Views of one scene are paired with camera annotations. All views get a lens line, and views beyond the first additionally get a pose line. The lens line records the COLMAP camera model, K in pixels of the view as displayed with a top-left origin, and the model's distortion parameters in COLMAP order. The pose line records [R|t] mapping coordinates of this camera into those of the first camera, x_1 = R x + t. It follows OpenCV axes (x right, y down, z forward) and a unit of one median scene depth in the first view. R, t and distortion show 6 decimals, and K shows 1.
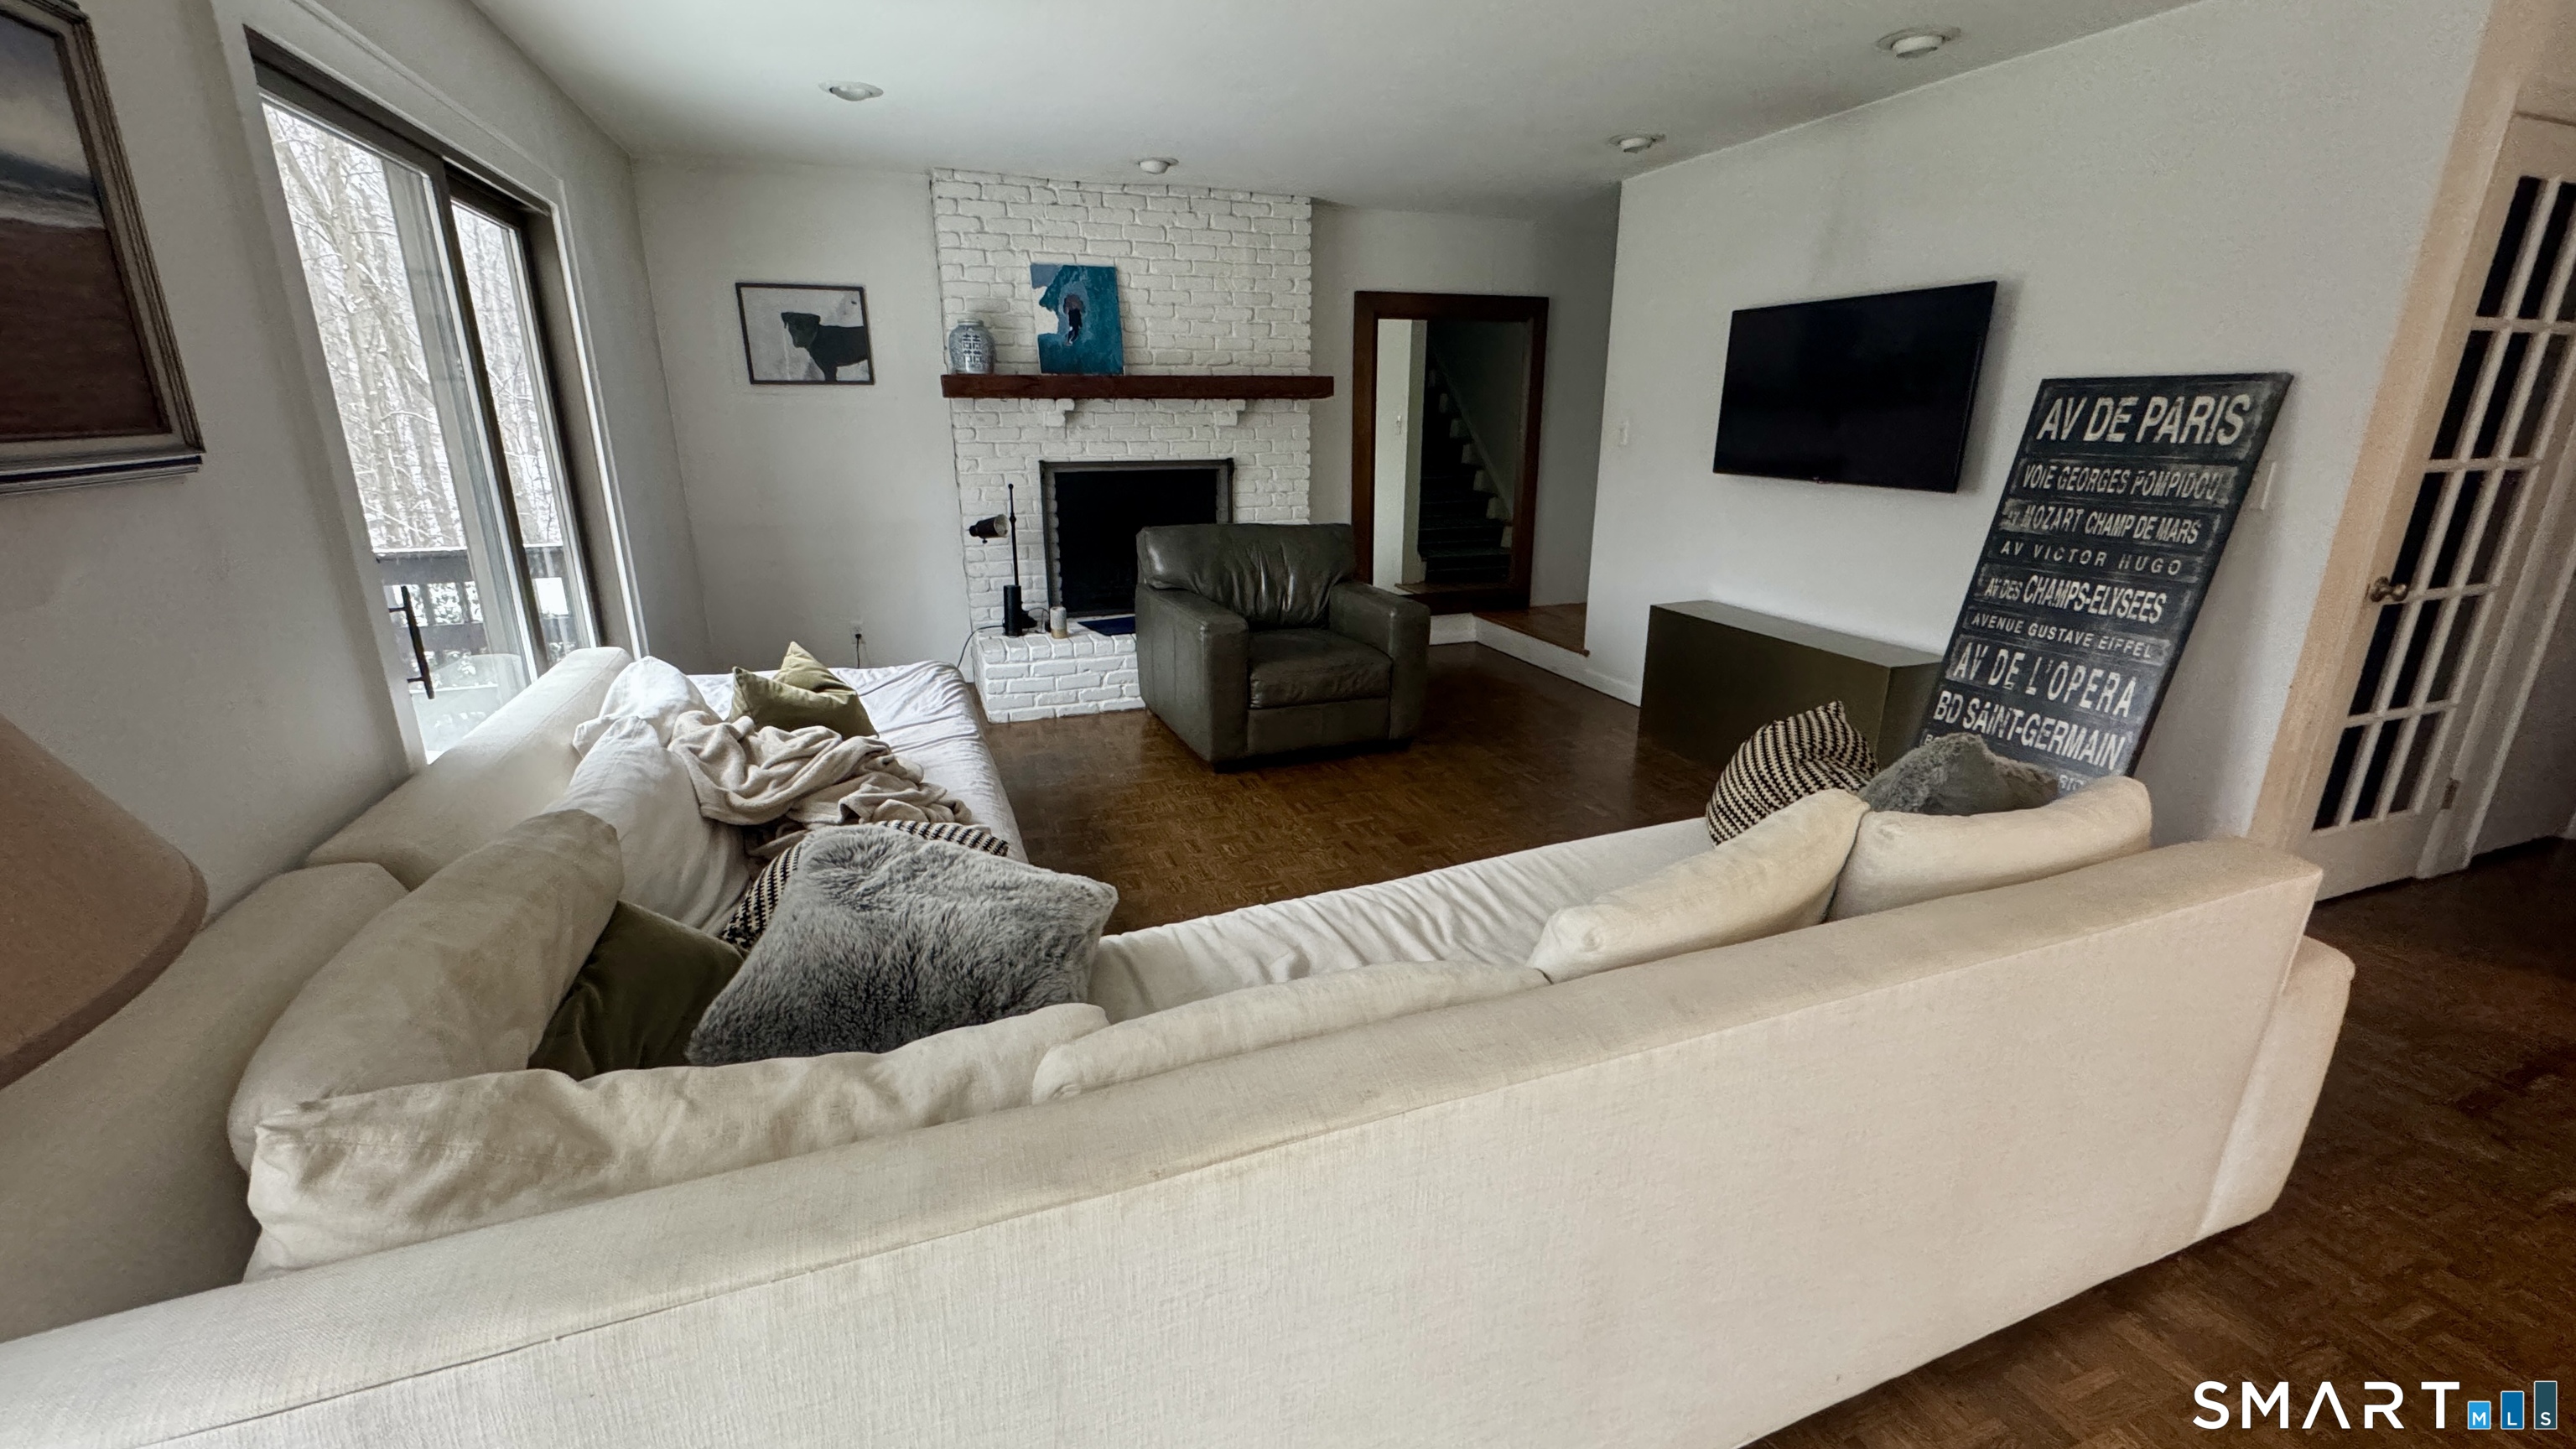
lens RADIAL K [[1021.5, 0, 1289.9], [0, 1021.5, 724.6], [0, 0, 1]] dist [-0.004364, 0.000147]
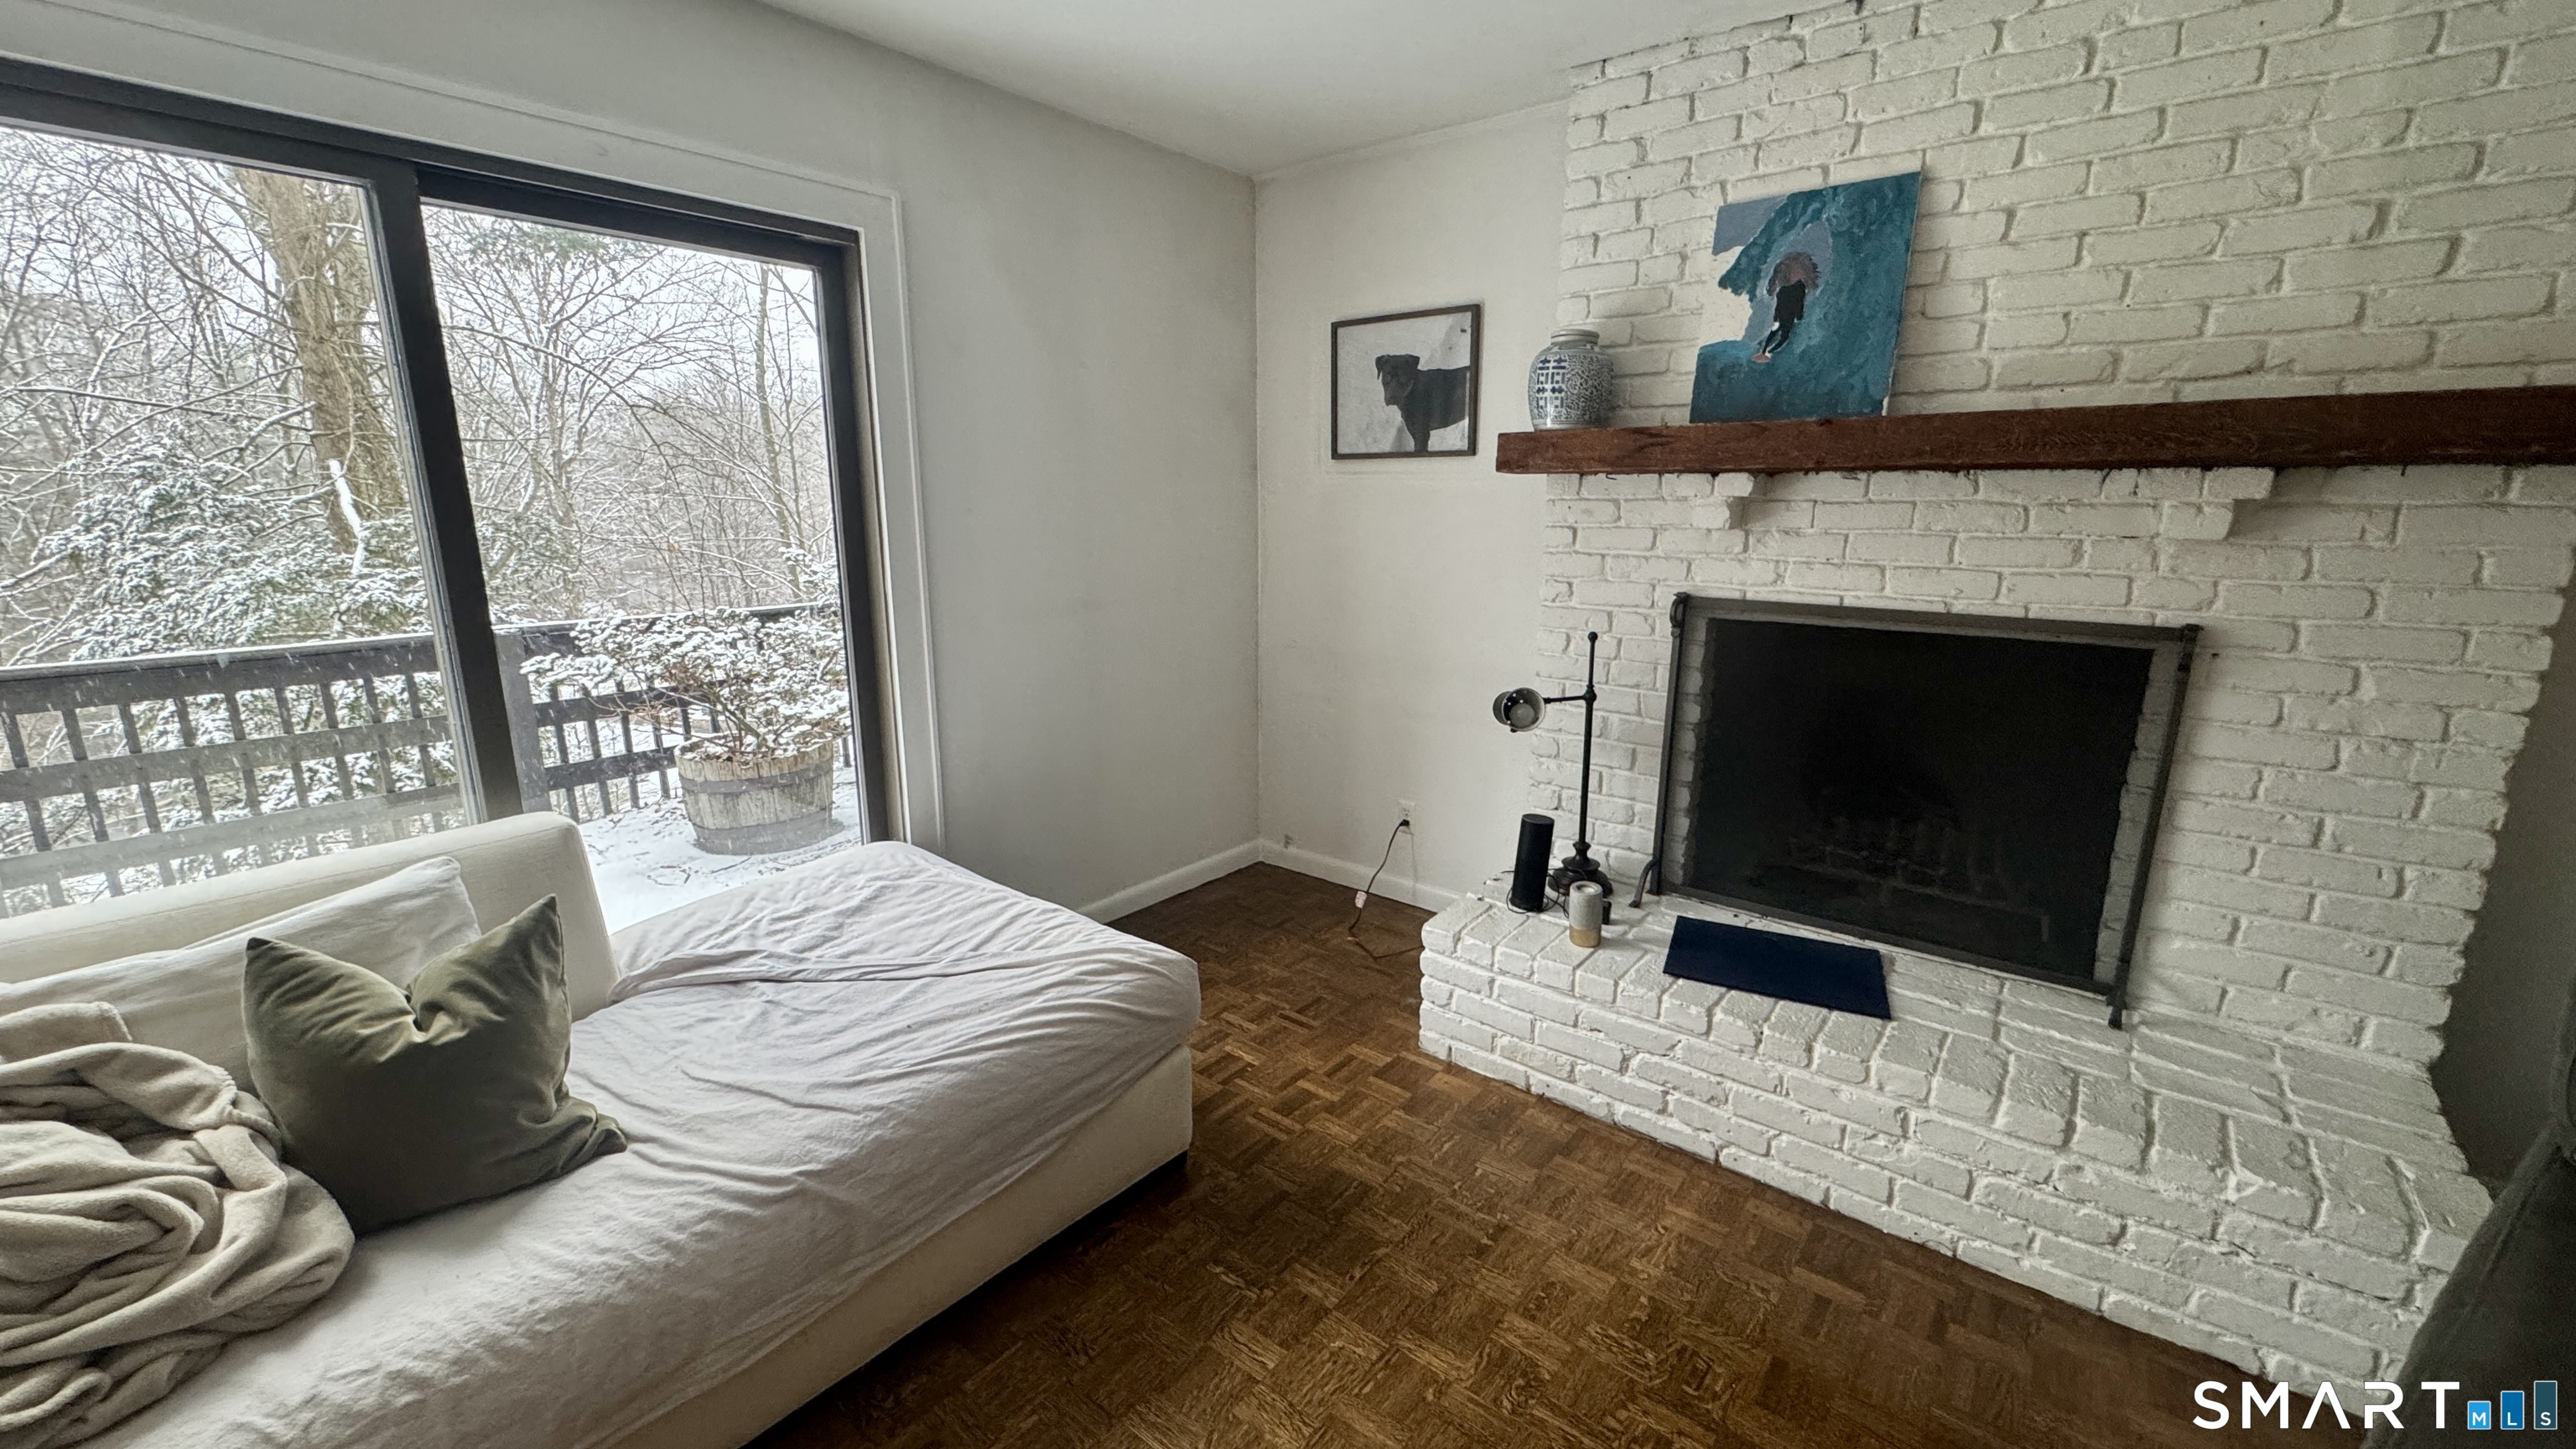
lens RADIAL K [[1021.5, 0, 1289.9], [0, 1021.5, 724.6], [0, 0, 1]] dist [-0.004364, 0.000147]
pose [[0.502754, 0.193380, -0.842521, 0.103012], [-0.251949, 0.965120, 0.071174, -0.188346], [0.826898, 0.176489, 0.533940, 0.596743]]
